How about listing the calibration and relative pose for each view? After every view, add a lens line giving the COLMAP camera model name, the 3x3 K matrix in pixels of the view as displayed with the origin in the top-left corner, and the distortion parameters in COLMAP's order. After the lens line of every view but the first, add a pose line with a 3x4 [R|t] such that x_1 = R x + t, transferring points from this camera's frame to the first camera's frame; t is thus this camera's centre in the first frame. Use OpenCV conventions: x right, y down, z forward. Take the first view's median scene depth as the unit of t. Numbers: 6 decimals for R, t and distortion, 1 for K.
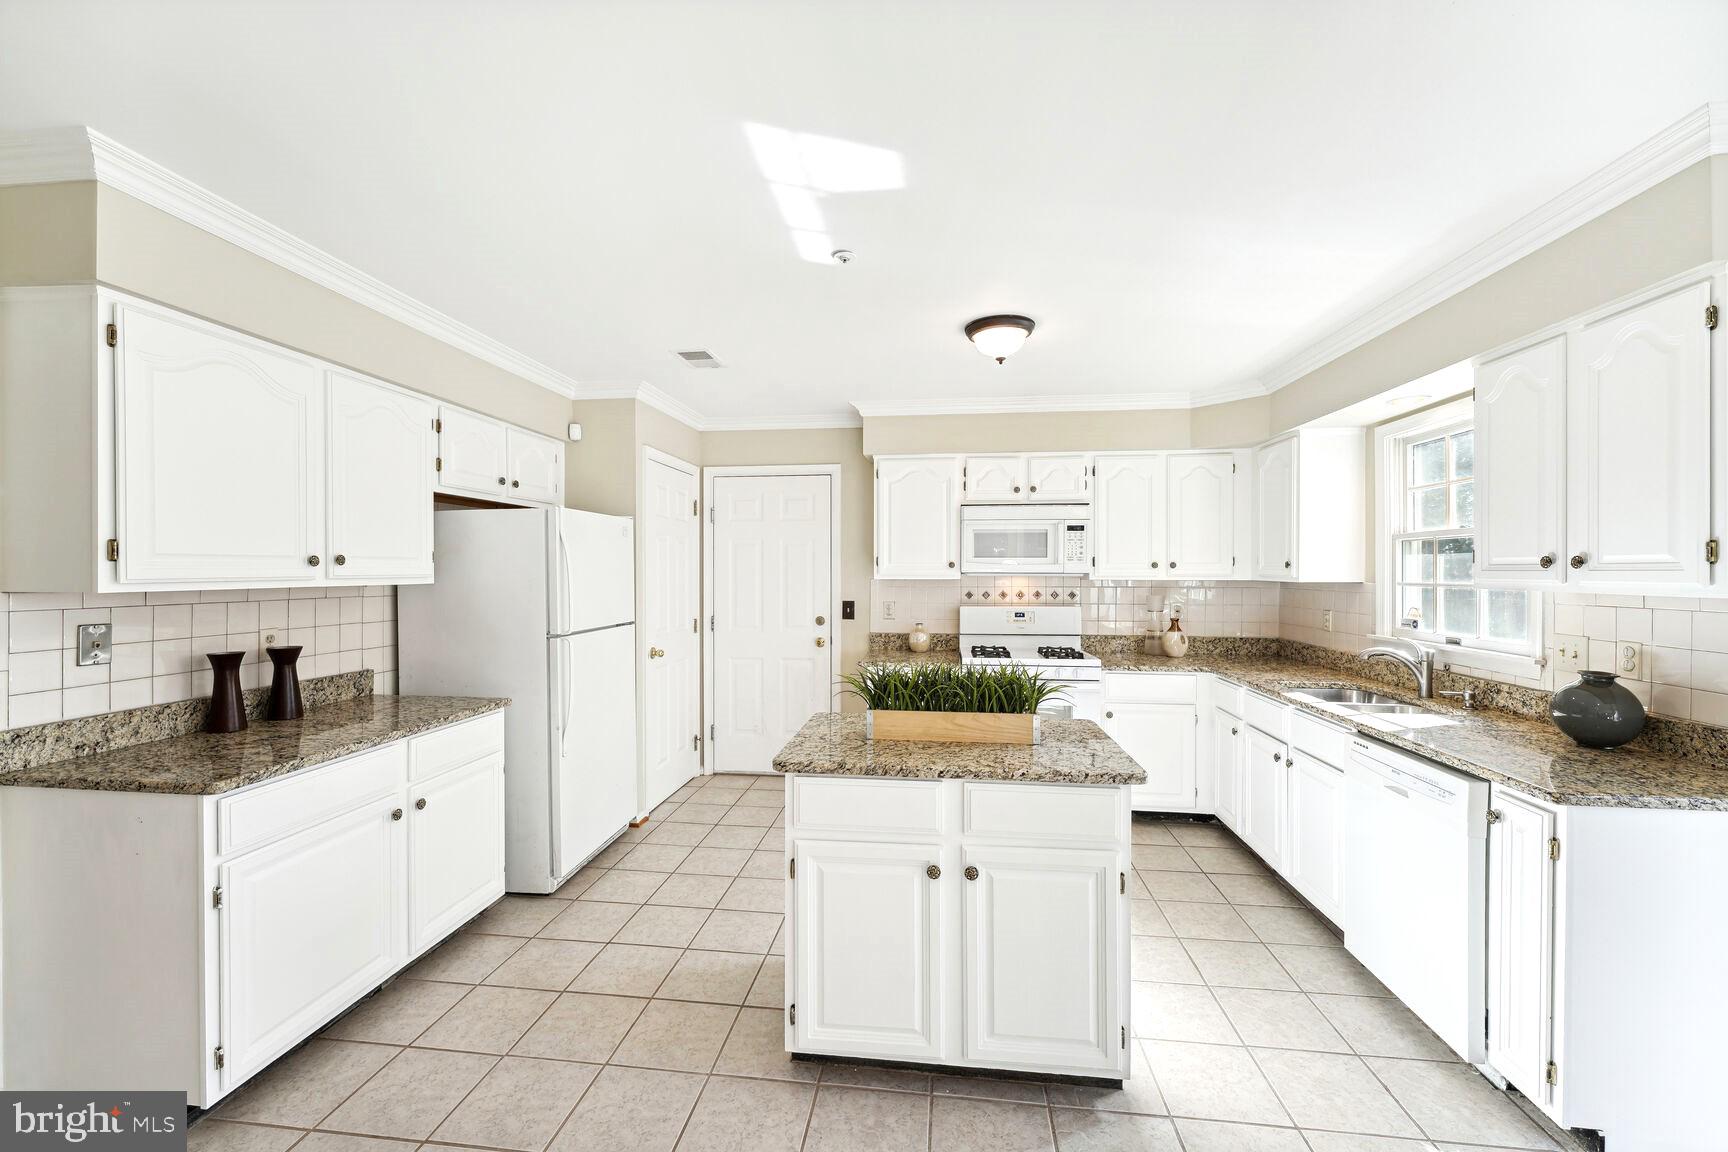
lens RADIAL K [[690.4, 0, 864.0], [0, 690.4, 576.0], [0, 0, 1]] dist [-0.000746, 0.000017]
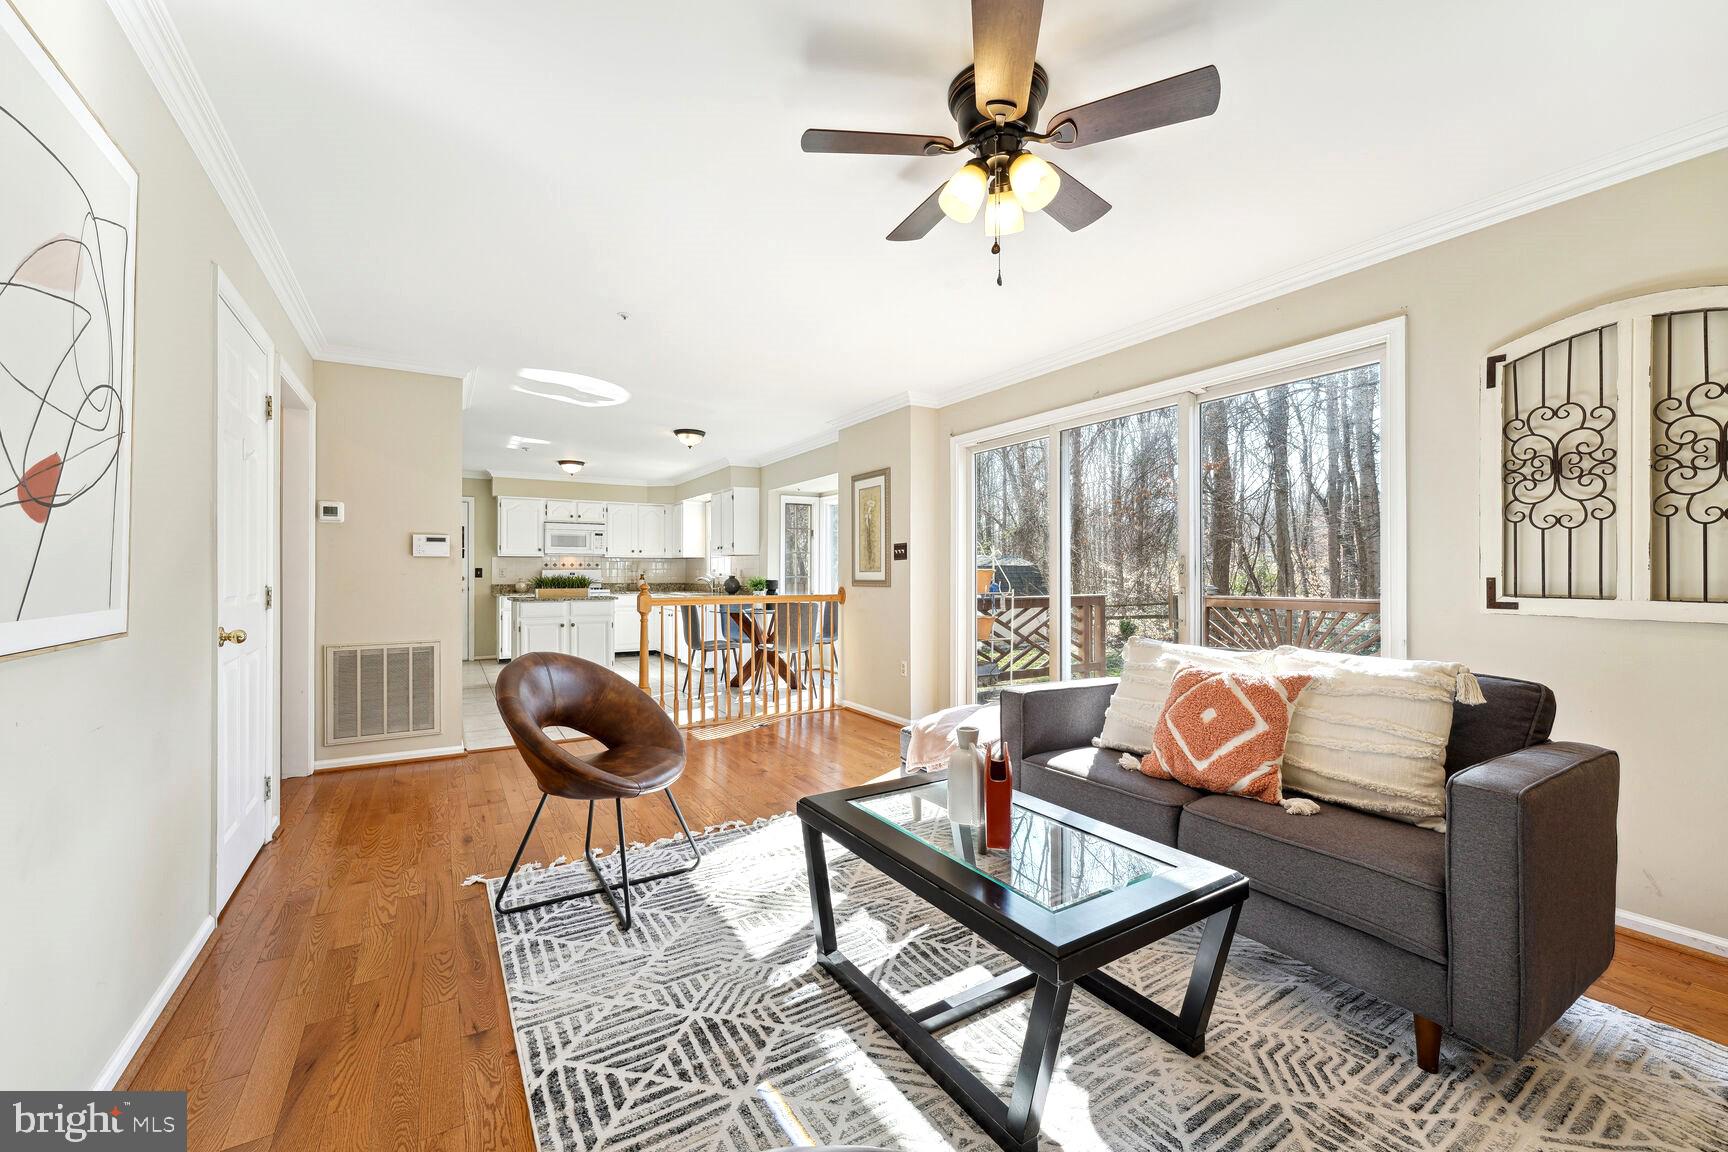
lens RADIAL K [[690.4, 0, 864.0], [0, 690.4, 576.0], [0, 0, 1]] dist [-0.000746, 0.000017]
pose [[0.784220, -0.005290, 0.620461, -0.416643], [0.006967, 0.999976, -0.000280, 0.073695], [-0.620444, 0.004542, 0.784237, -1.314007]]
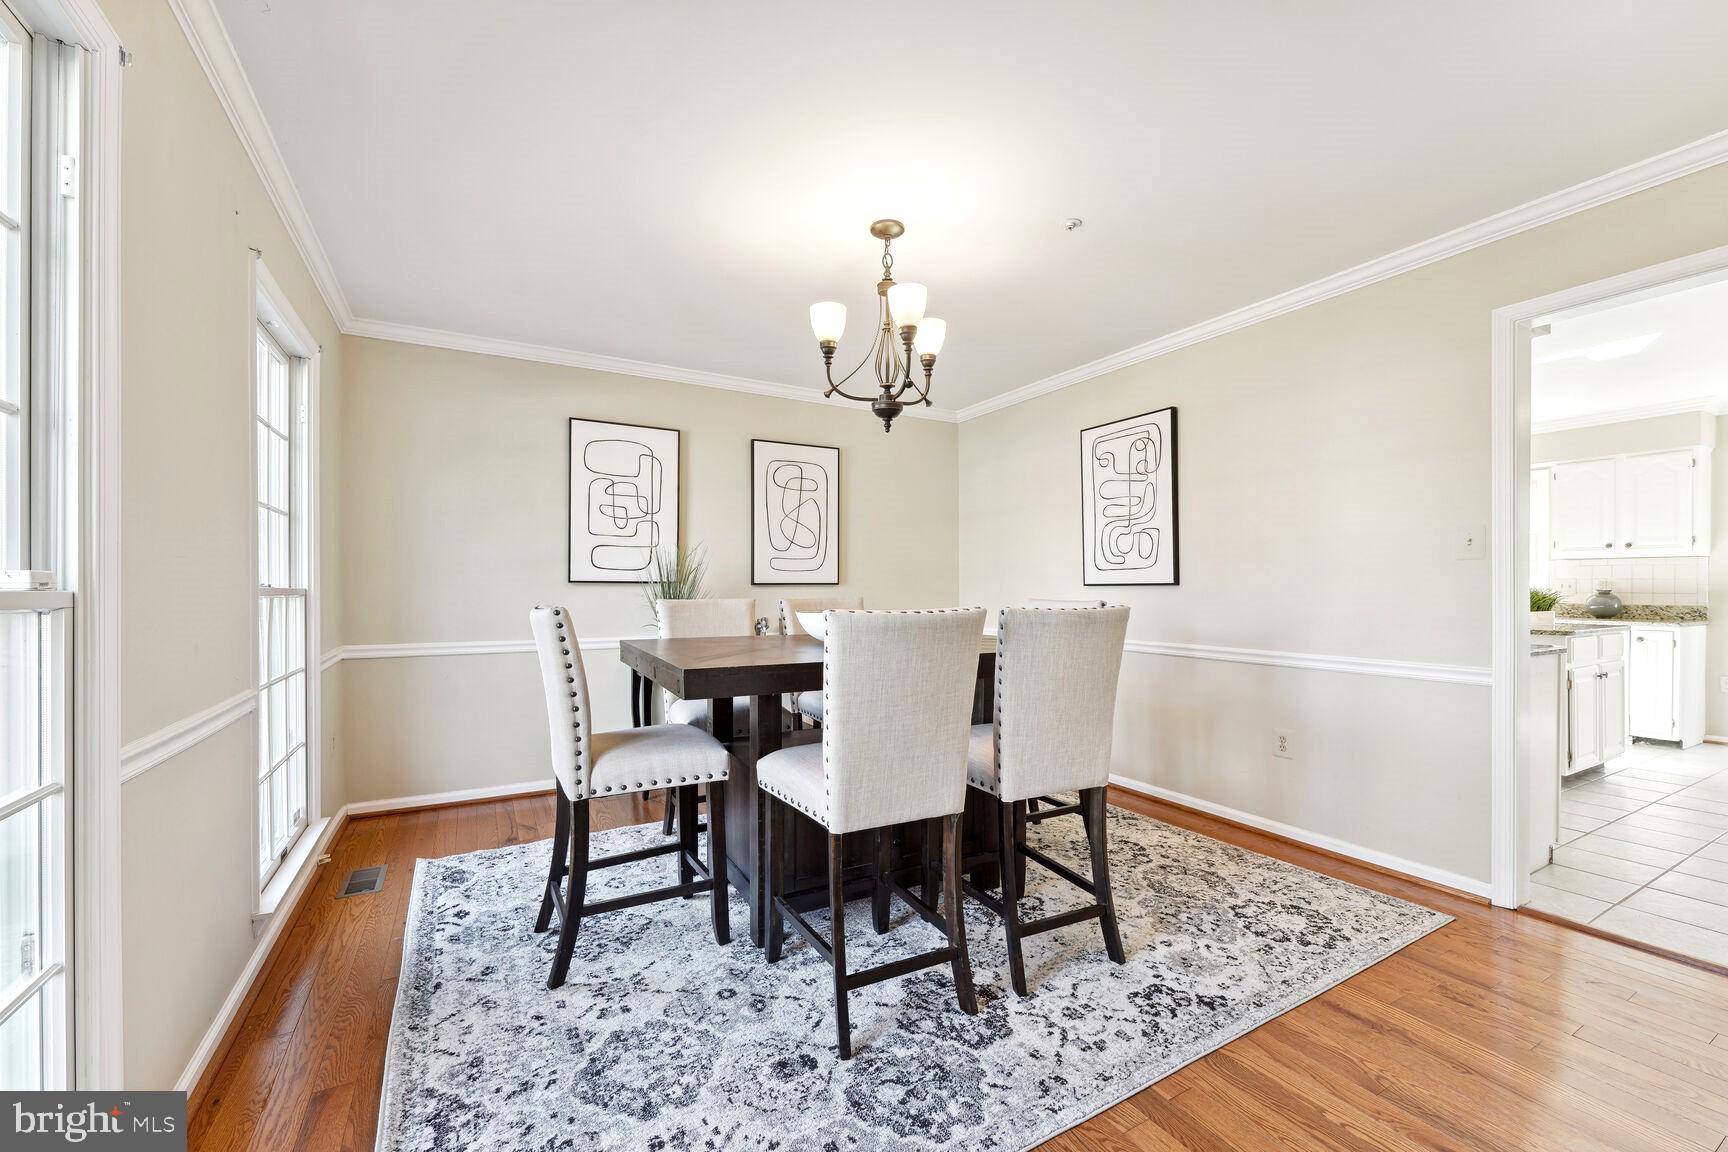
lens RADIAL K [[695.5, 0, 849.4], [0, 695.5, 594.5], [0, 0, 1]] dist [-0.002403, -0.000209]
pose [[0.814912, -0.004972, 0.579563, -1.369037], [0.005878, 0.999983, 0.000313, 0.069855], [-0.579555, 0.003151, 0.814927, 0.256208]]
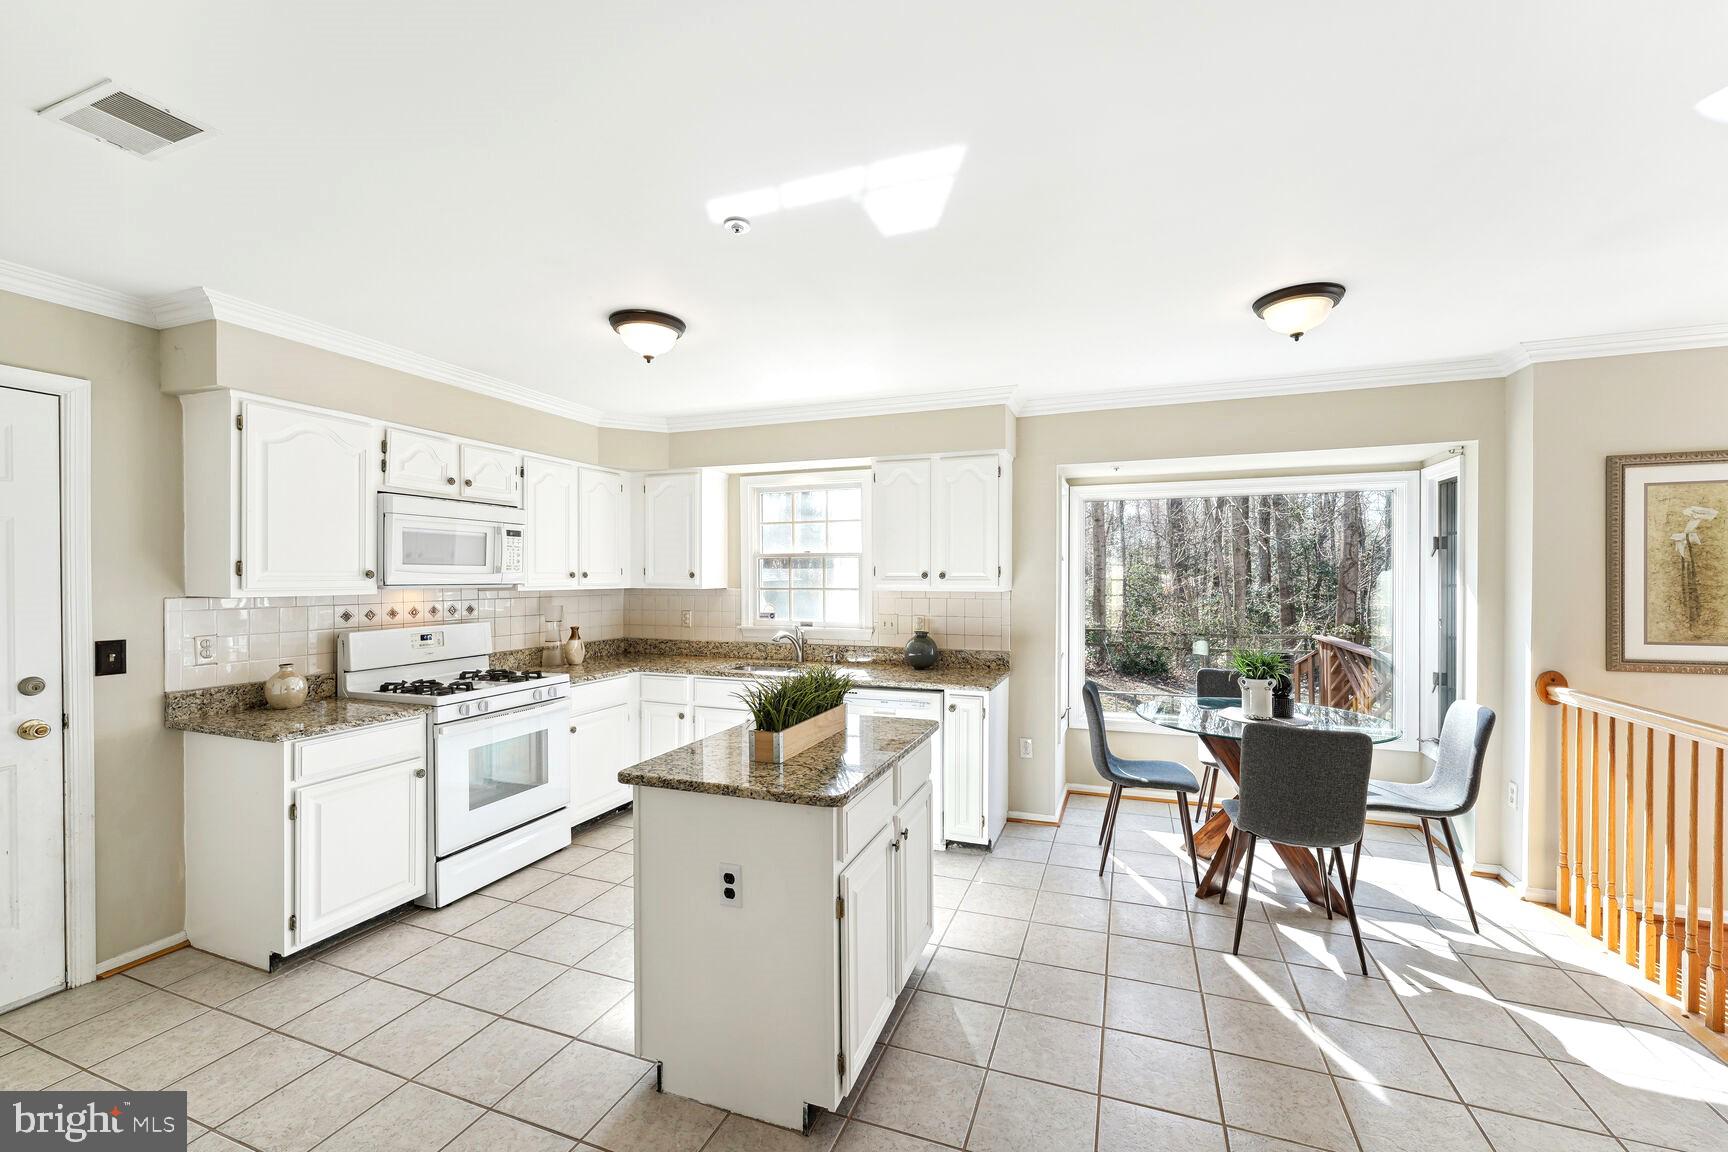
lens RADIAL K [[696.3, 0, 866.1], [0, 696.3, 583.6], [0, 0, 1]] dist [-0.002541, -0.000180]
pose [[0.235877, -0.011333, 0.971717, -0.451495], [0.008861, 0.999916, 0.009511, -0.008867], [-0.971742, 0.006367, 0.235958, 0.336823]]
